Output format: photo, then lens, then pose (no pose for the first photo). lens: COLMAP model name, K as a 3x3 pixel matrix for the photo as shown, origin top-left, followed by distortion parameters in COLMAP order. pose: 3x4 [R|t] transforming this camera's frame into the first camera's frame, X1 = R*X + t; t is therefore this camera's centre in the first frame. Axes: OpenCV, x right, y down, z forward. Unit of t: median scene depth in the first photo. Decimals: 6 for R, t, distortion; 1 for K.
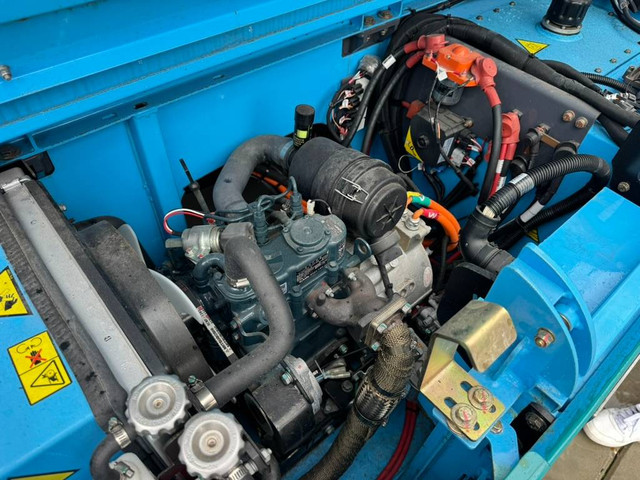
lens RADIAL K [[444.5, 0, 318.7], [0, 444.5, 239.7], [0, 0, 1]] dist [0.074807, -0.095507]
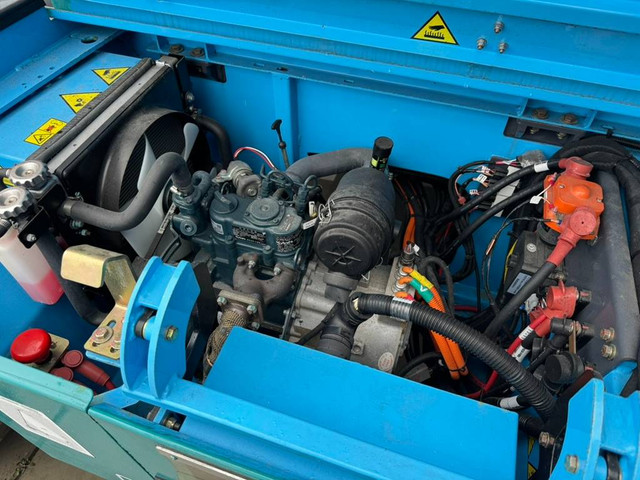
lens RADIAL K [[444.5, 0, 319.9], [0, 444.5, 240.7], [0, 0, 1]] dist [0.074807, -0.095507]
pose [[0.523534, 0.625695, -0.578289, 0.566079], [-0.641897, 0.735976, 0.215191, -0.218873], [0.560251, 0.258542, 0.786940, 0.126127]]
